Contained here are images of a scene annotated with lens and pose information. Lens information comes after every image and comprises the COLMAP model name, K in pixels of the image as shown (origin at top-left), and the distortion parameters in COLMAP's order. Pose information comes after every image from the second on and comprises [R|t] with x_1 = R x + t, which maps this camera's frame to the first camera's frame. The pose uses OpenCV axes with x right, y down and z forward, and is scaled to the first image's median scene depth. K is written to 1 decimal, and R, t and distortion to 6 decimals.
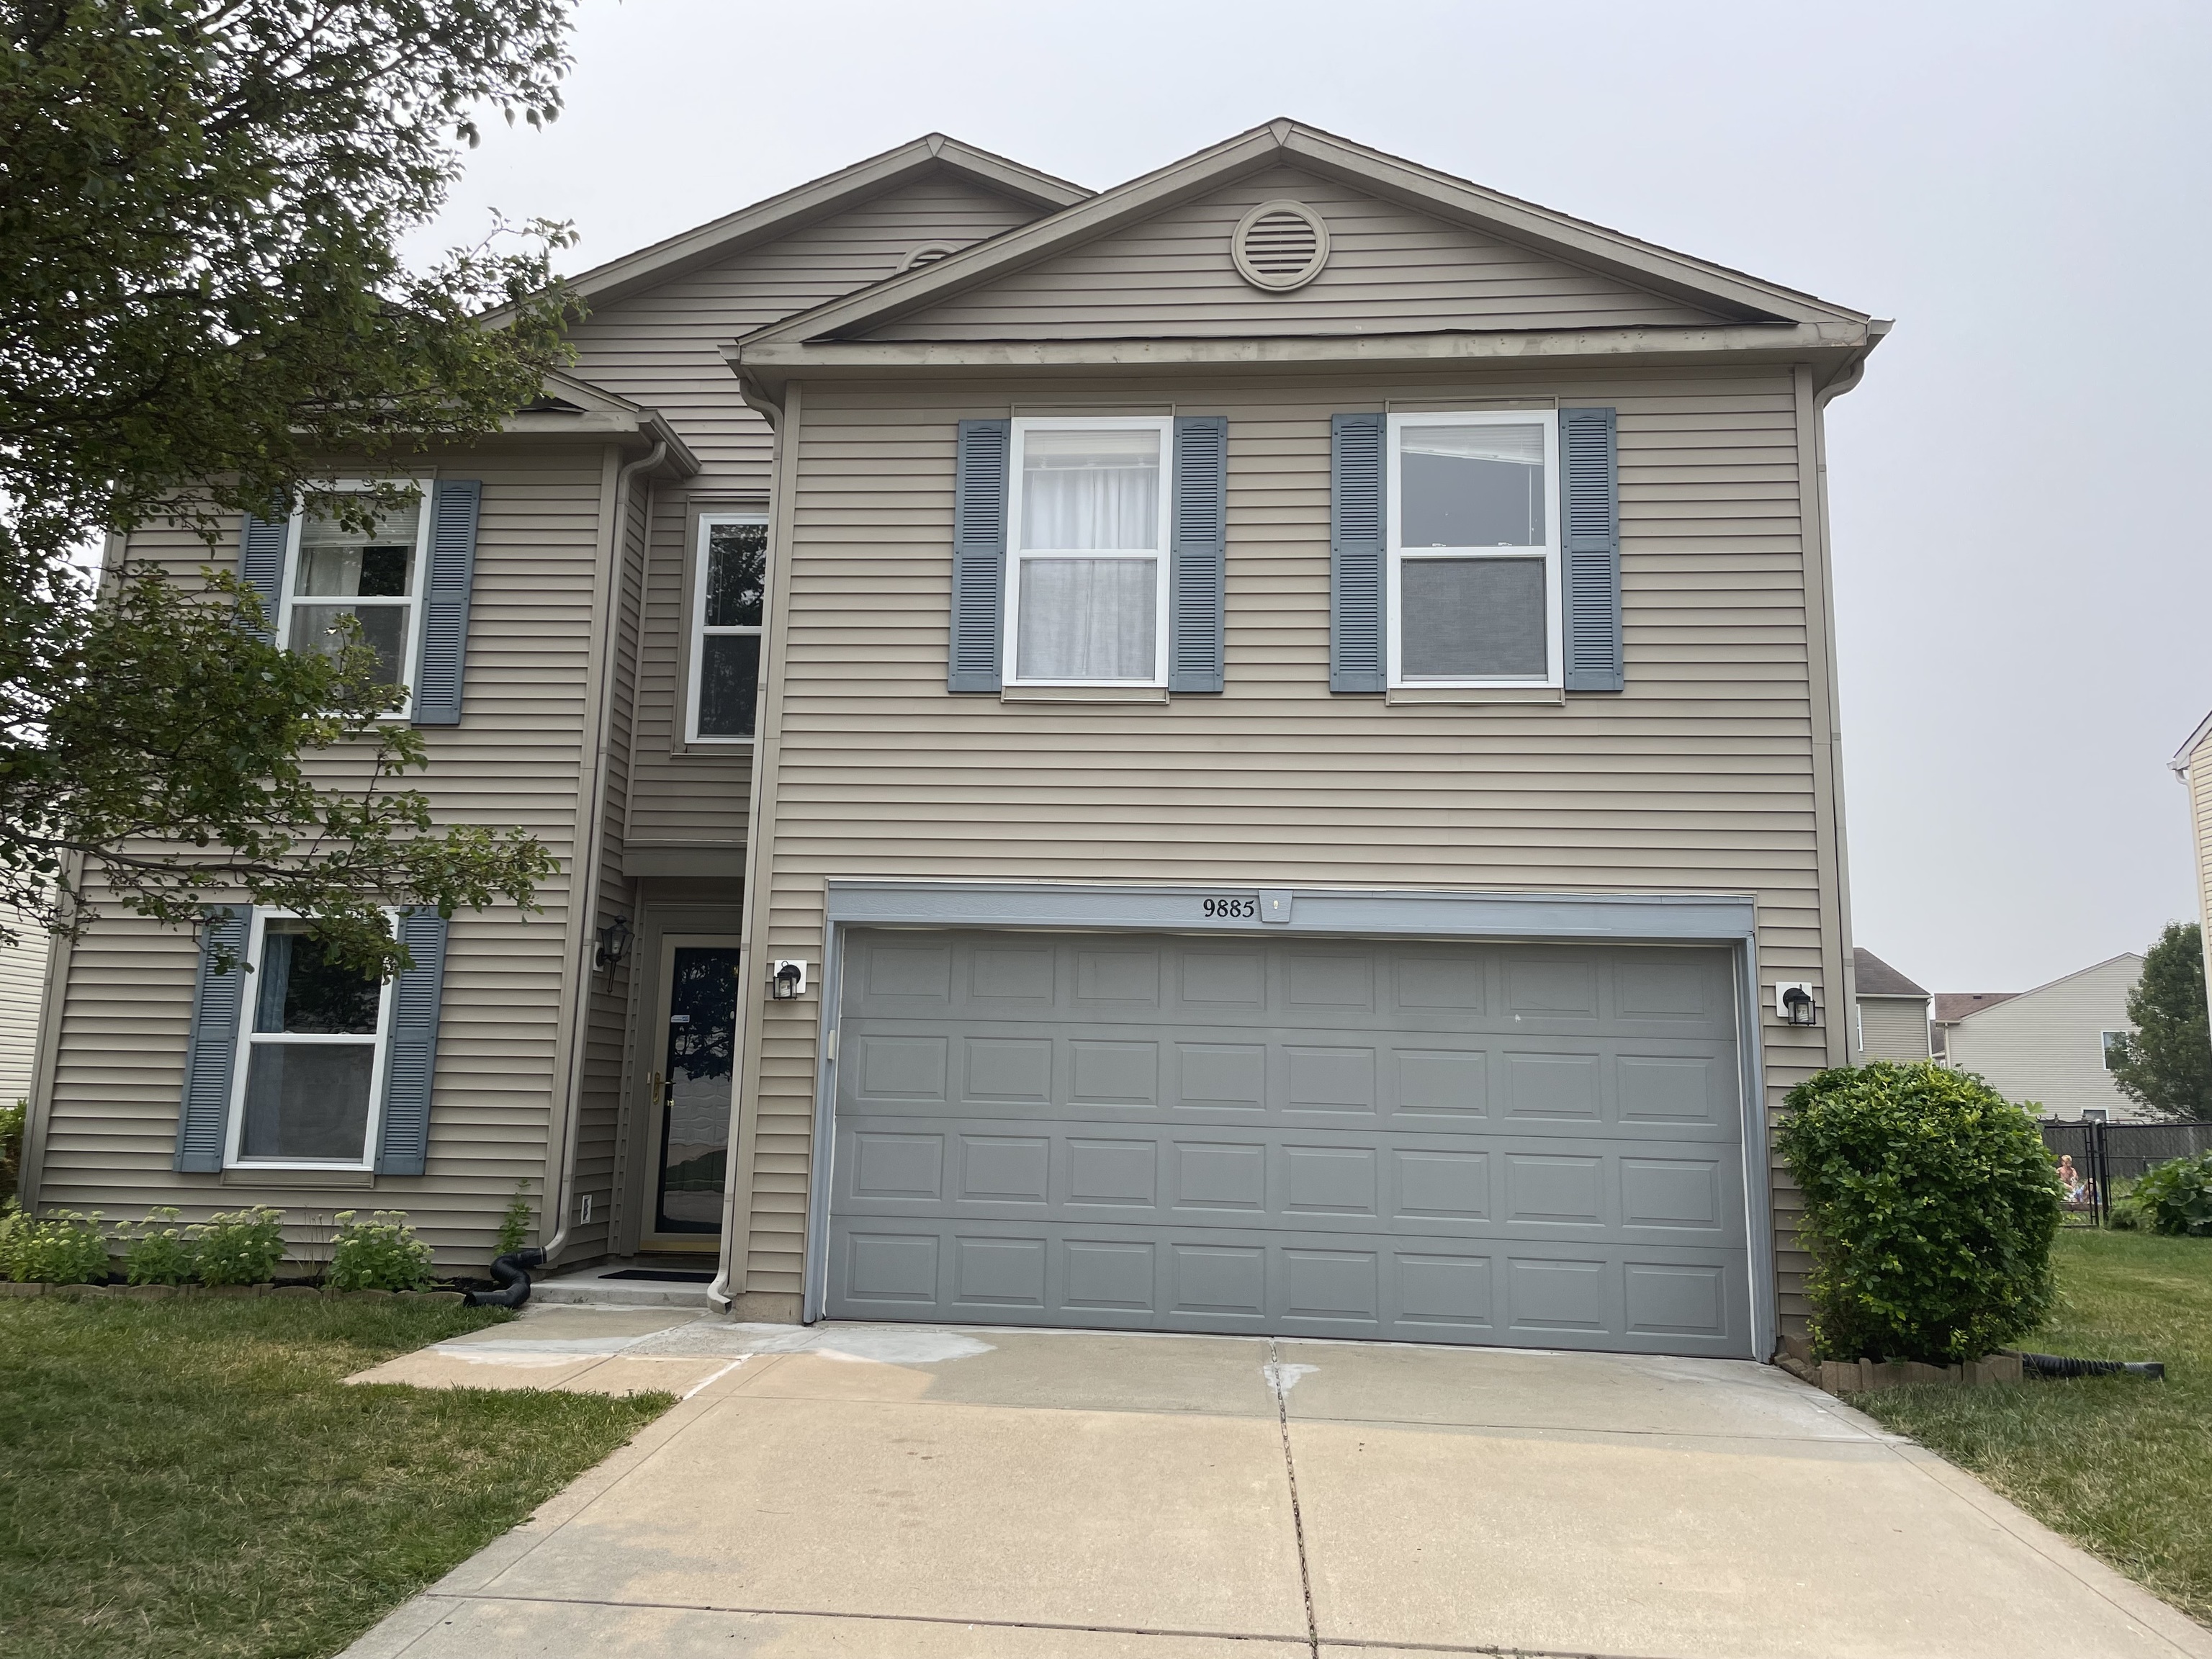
lens RADIAL K [[1670.5, 0, 1092.6], [0, 1670.5, 812.3], [0, 0, 1]] dist [0.096995, -0.123877]
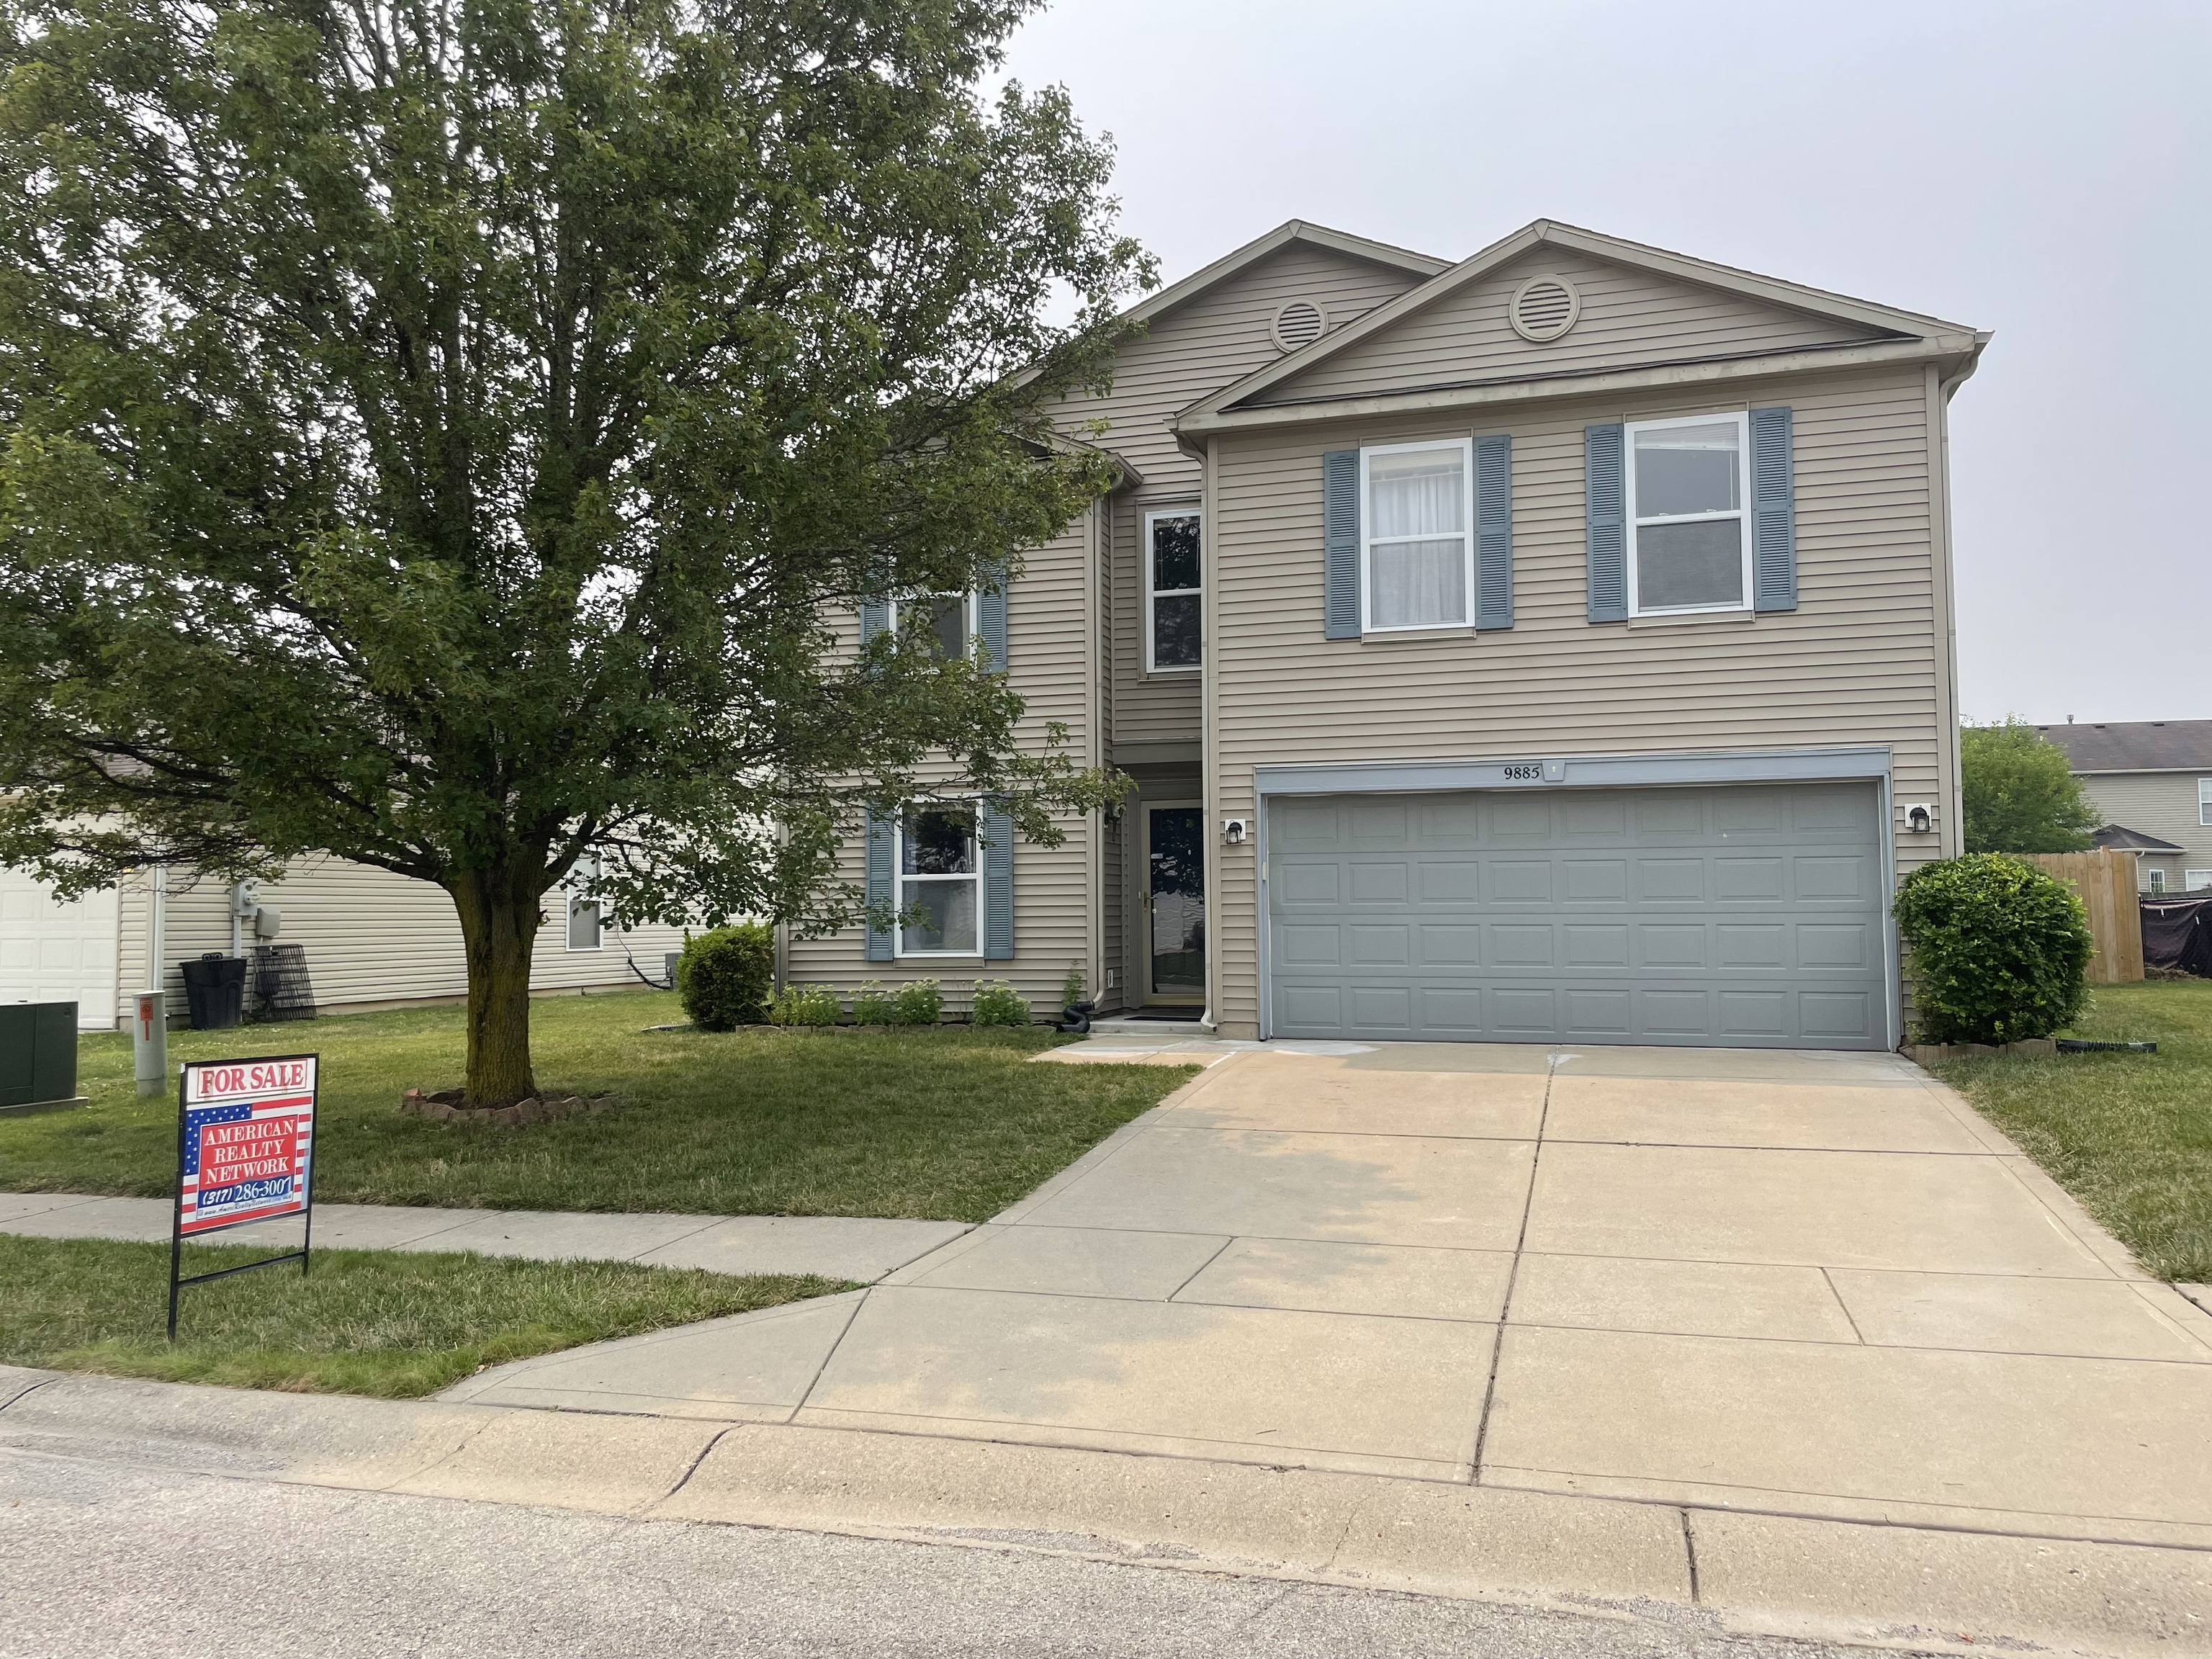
lens RADIAL K [[1670.5, 0, 1103.1], [0, 1670.5, 819.5], [0, 0, 1]] dist [0.096995, -0.123877]
pose [[0.977174, -0.045142, -0.207590, 0.024428], [0.068789, 0.991752, 0.108145, -0.089310], [0.200996, -0.119957, 0.972220, -0.550403]]
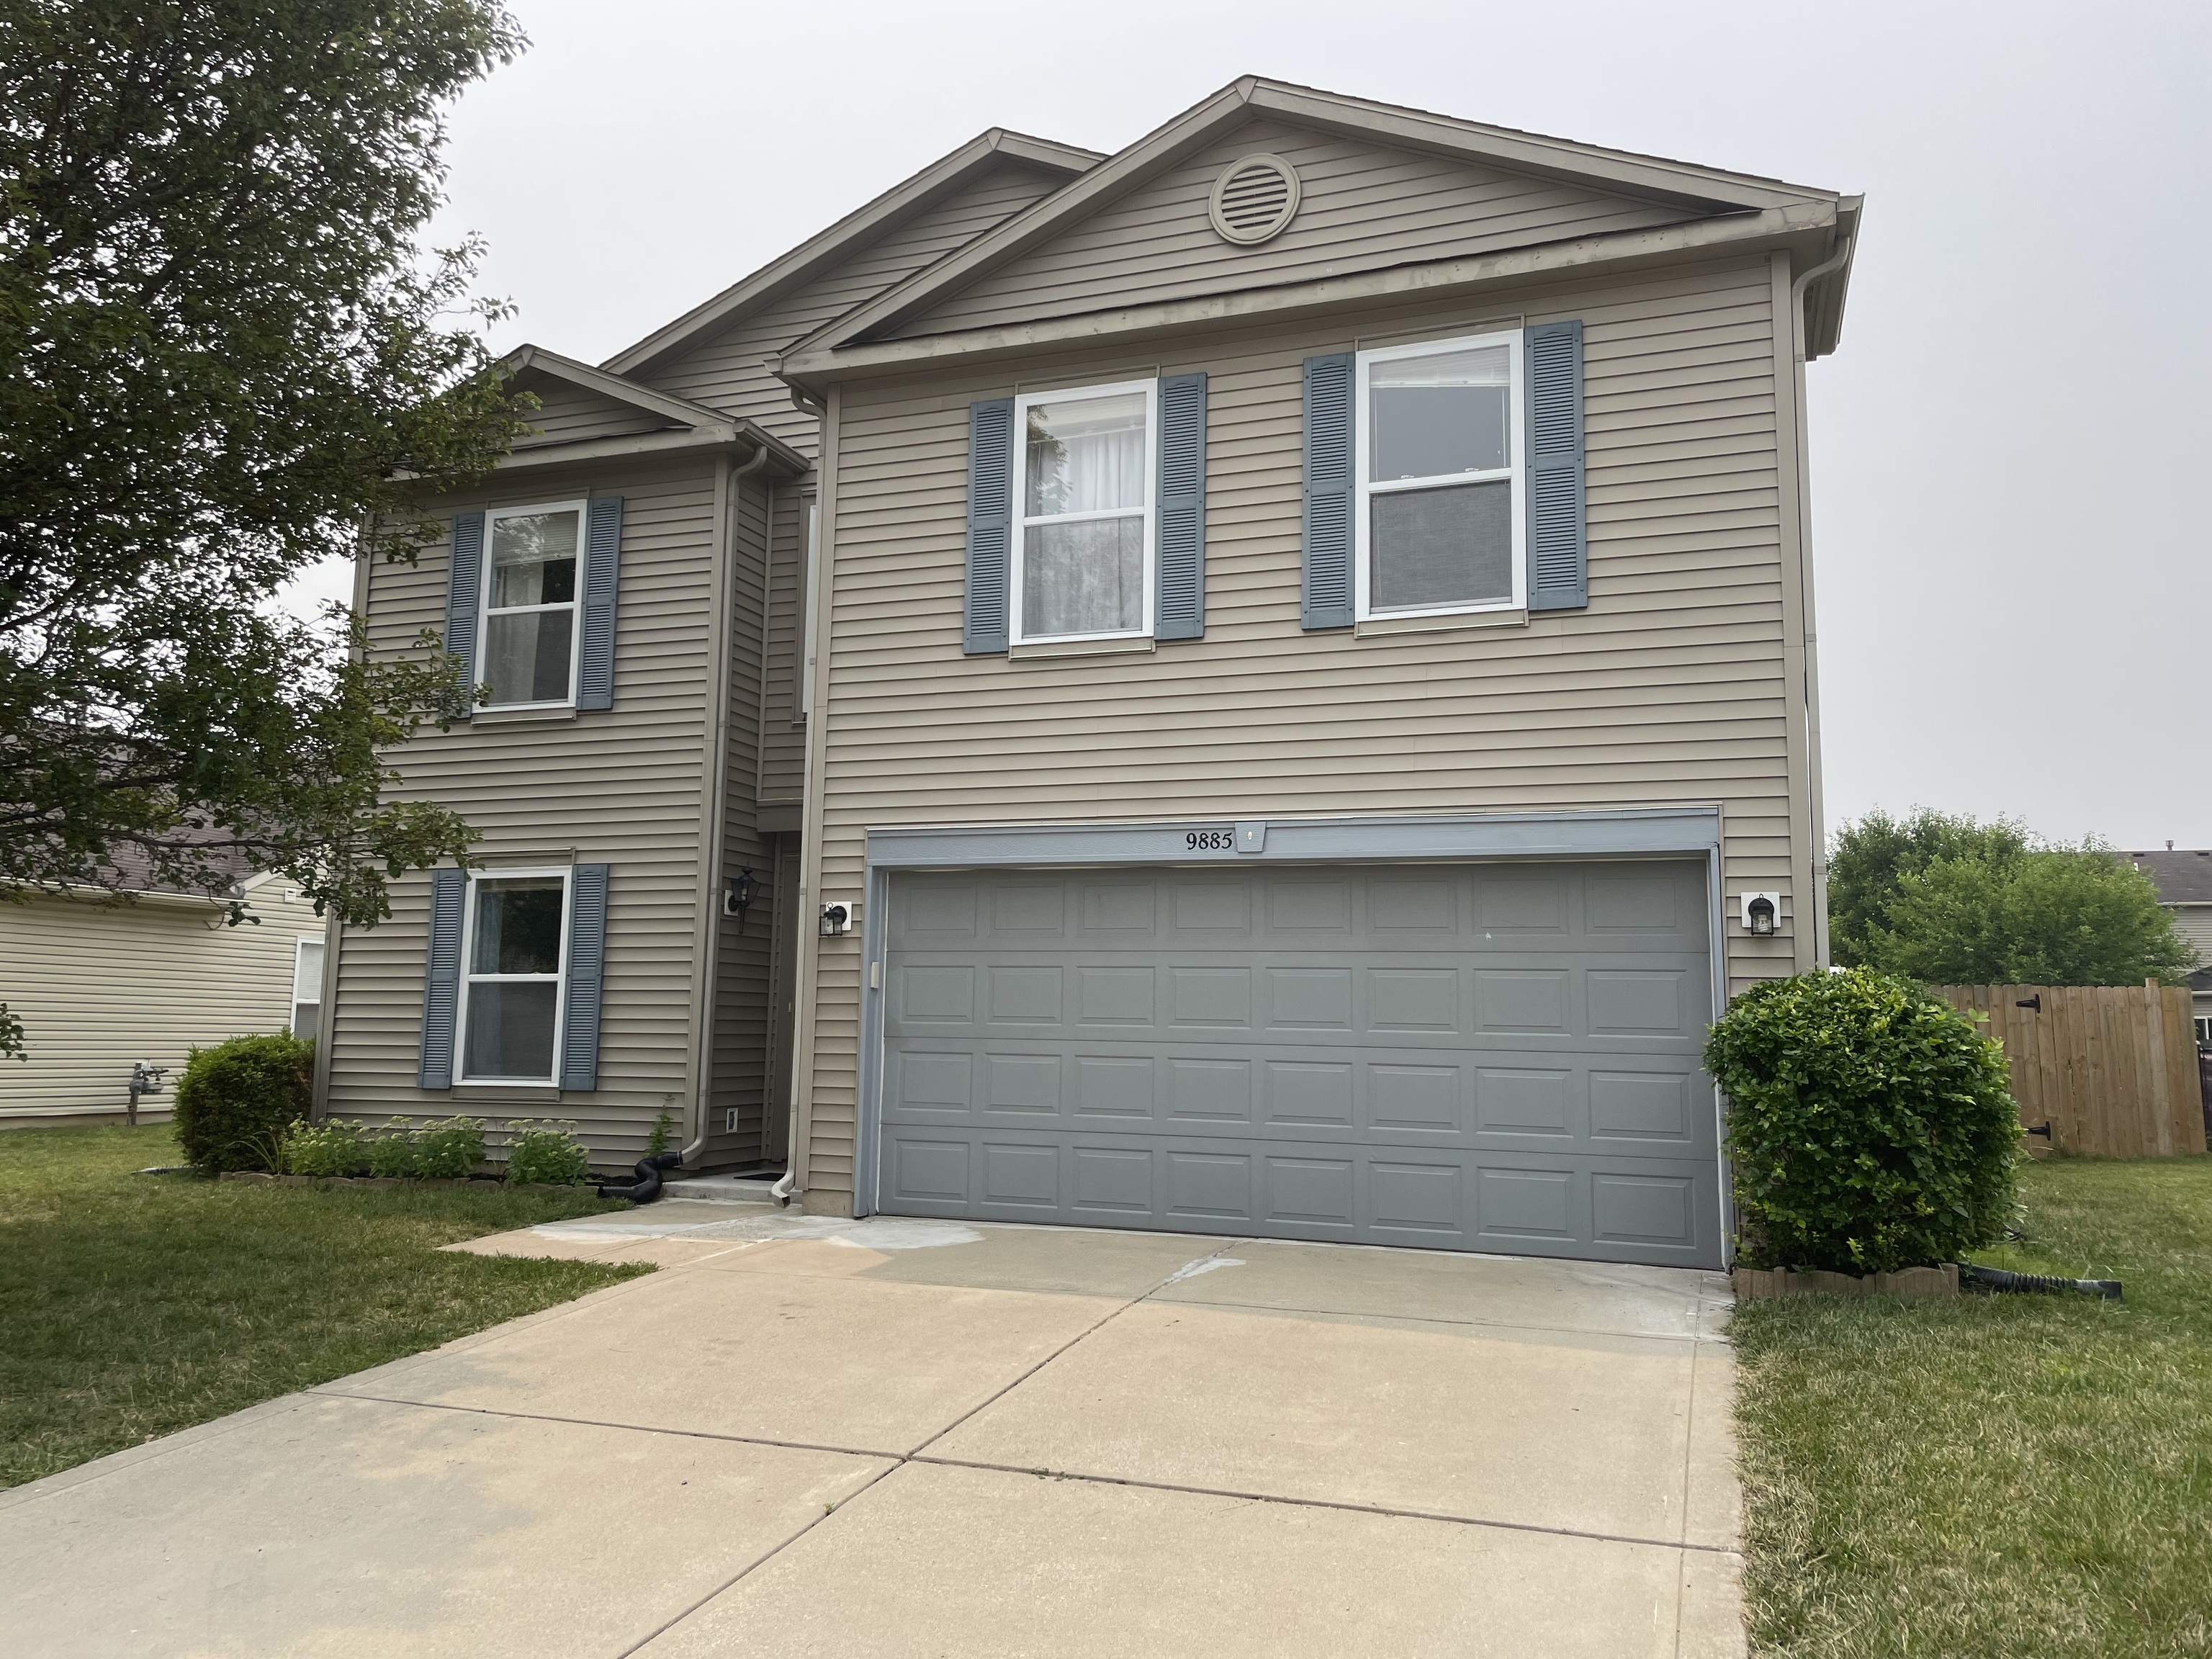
lens RADIAL K [[1670.5, 0, 1085.5], [0, 1670.5, 813.0], [0, 0, 1]] dist [0.096995, -0.123877]
pose [[0.963106, -0.044567, -0.265408, 0.282029], [0.054290, 0.998092, 0.029409, 0.004071], [0.263591, -0.042733, 0.963688, -0.044108]]
